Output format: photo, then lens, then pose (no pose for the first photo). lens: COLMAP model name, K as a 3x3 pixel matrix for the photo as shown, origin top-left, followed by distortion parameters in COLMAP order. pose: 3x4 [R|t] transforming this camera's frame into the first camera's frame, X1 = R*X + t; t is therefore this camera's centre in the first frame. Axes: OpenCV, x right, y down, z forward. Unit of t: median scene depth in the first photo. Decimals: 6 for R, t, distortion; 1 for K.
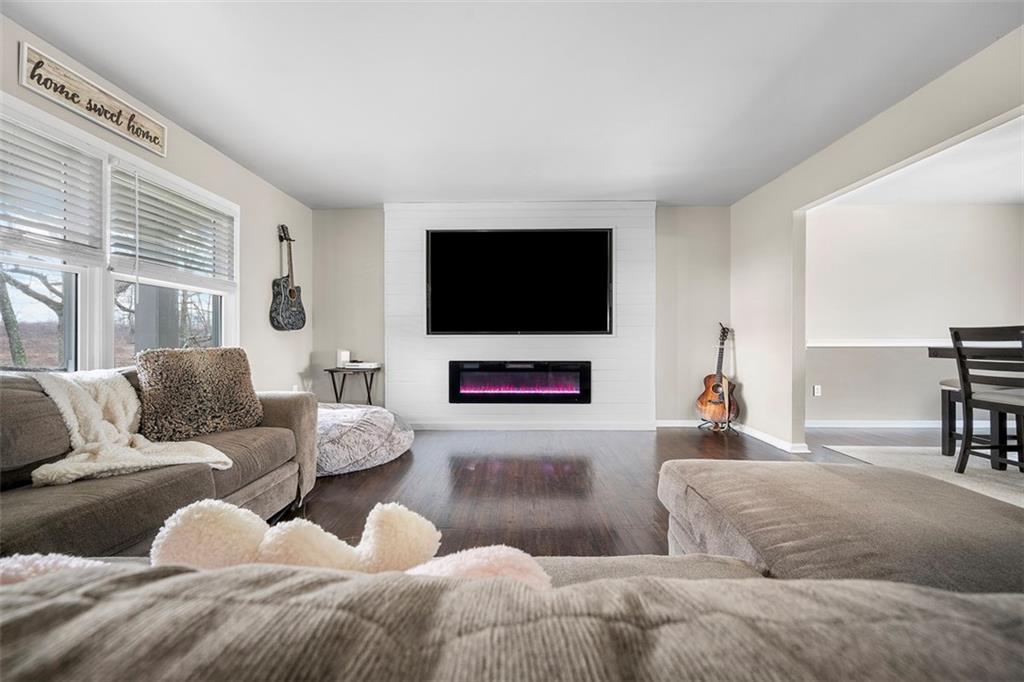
lens RADIAL K [[400.3, 0, 512.0], [0, 400.3, 339.3], [0, 0, 1]] dist [0.001850, 0.000154]
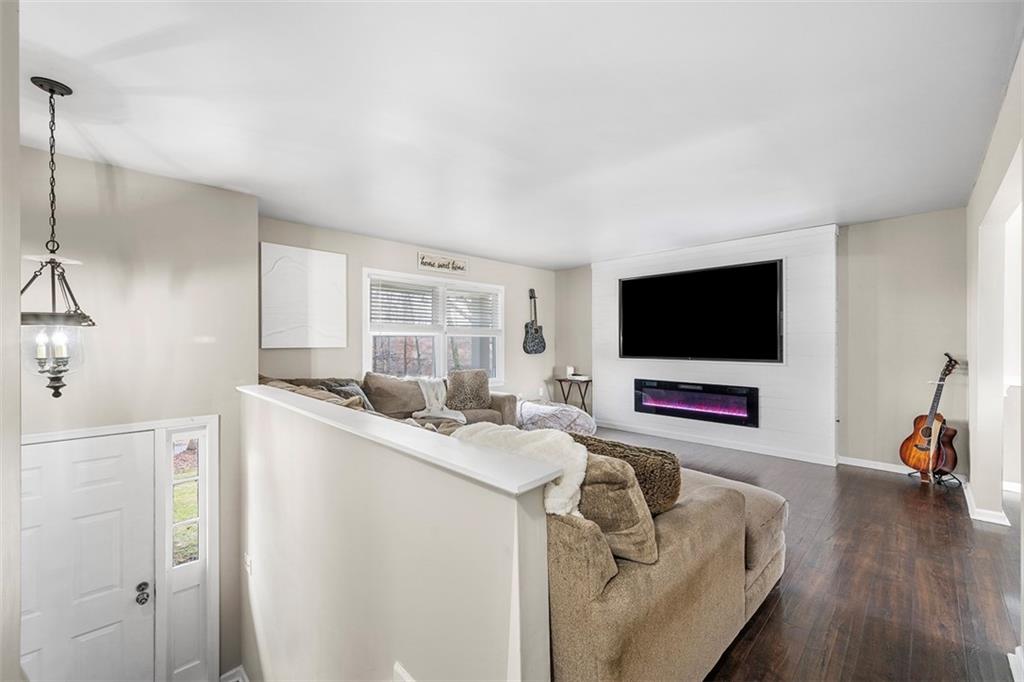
lens RADIAL K [[400.3, 0, 512.8], [0, 400.3, 339.8], [0, 0, 1]] dist [0.001850, 0.000154]
pose [[0.720335, -0.003945, -0.693616, 0.470810], [0.000830, 0.999988, -0.004826, -0.067591], [0.693626, 0.002901, 0.720329, -0.209015]]
